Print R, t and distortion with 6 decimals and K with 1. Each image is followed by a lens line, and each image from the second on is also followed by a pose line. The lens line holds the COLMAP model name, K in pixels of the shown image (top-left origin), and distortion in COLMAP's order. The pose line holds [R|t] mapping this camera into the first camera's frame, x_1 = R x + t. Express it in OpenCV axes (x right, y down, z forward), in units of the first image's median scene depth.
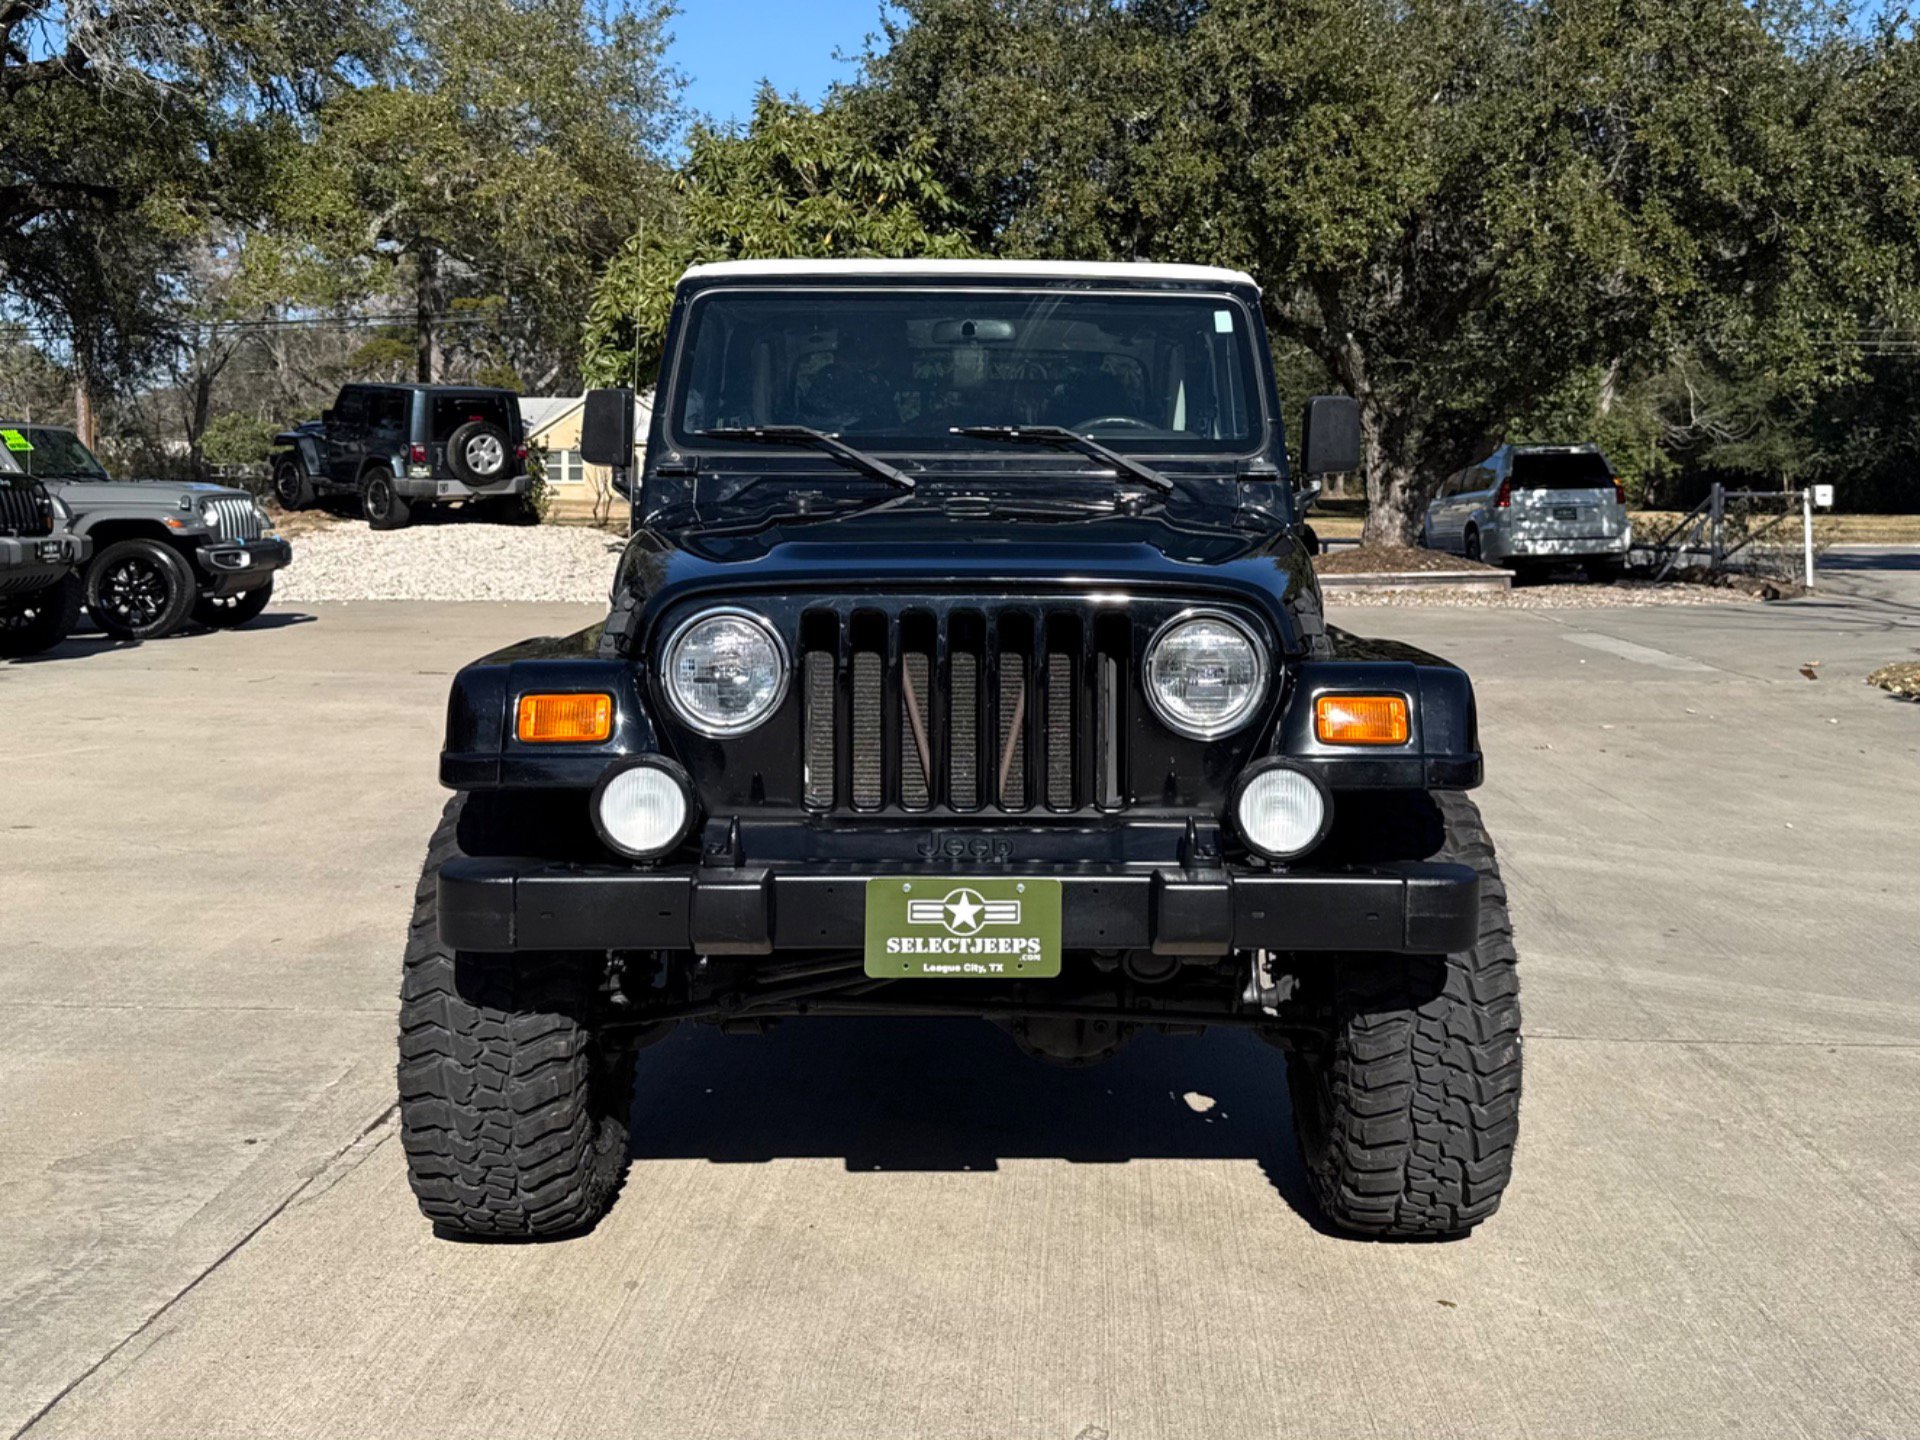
lens RADIAL K [[1932.3, 0, 961.6], [0, 1932.3, 433.0], [0, 0, 1]] dist [0.008183, -0.017132]
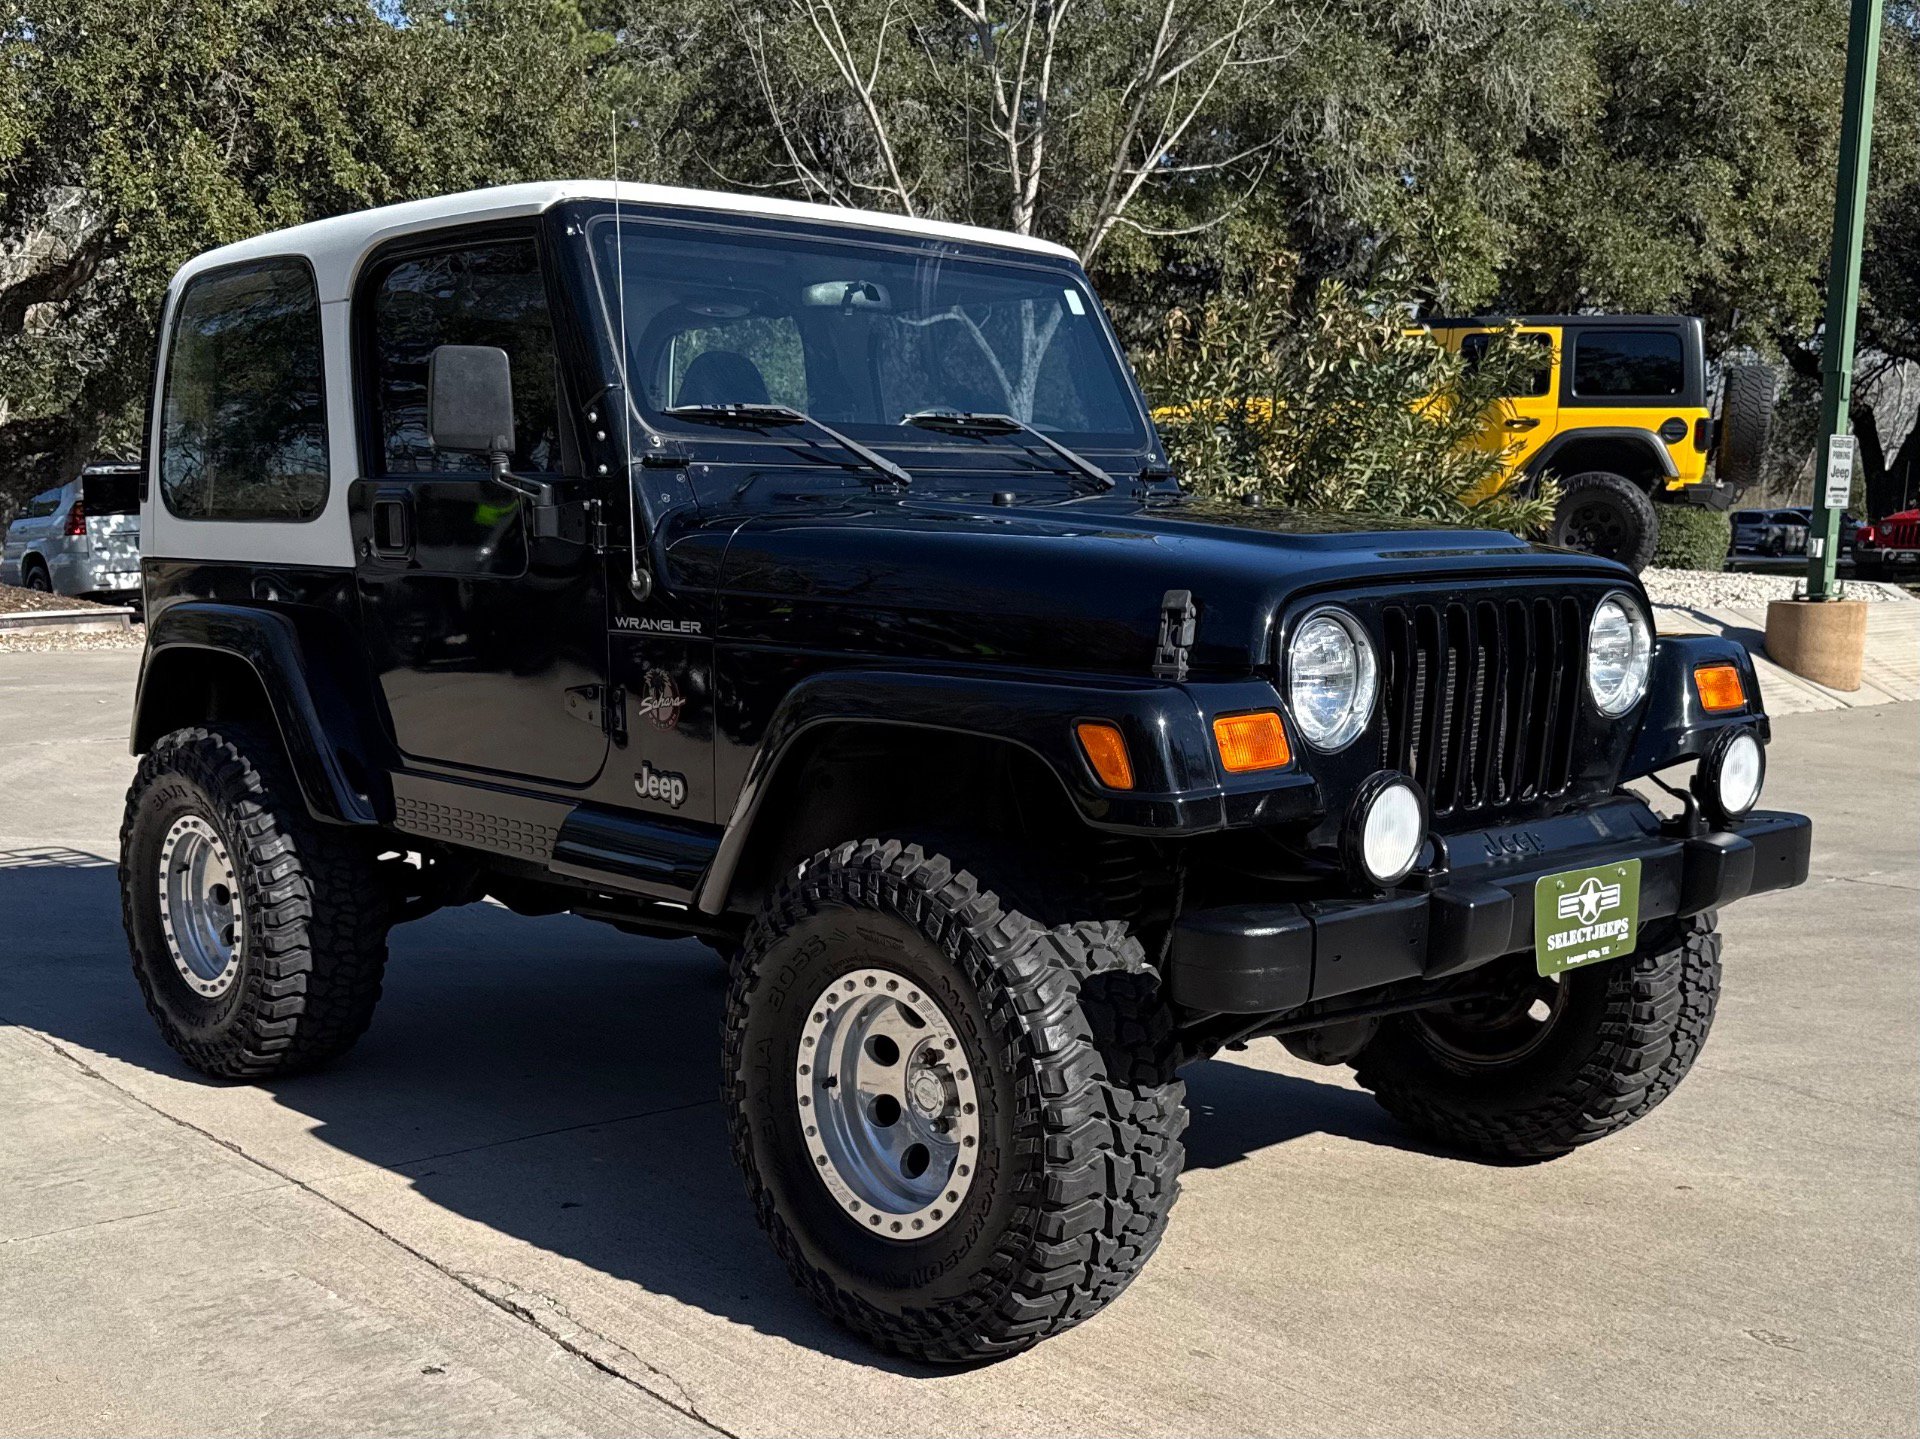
lens RADIAL K [[2092.2, 0, 954.8], [0, 2092.2, 812.1], [0, 0, 1]] dist [0.017156, -0.031871]
pose [[0.747447, -0.094648, 0.657544, -0.819831], [-0.017024, 0.986744, 0.161386, 0.027877], [-0.664103, -0.131822, 0.735928, 0.364838]]
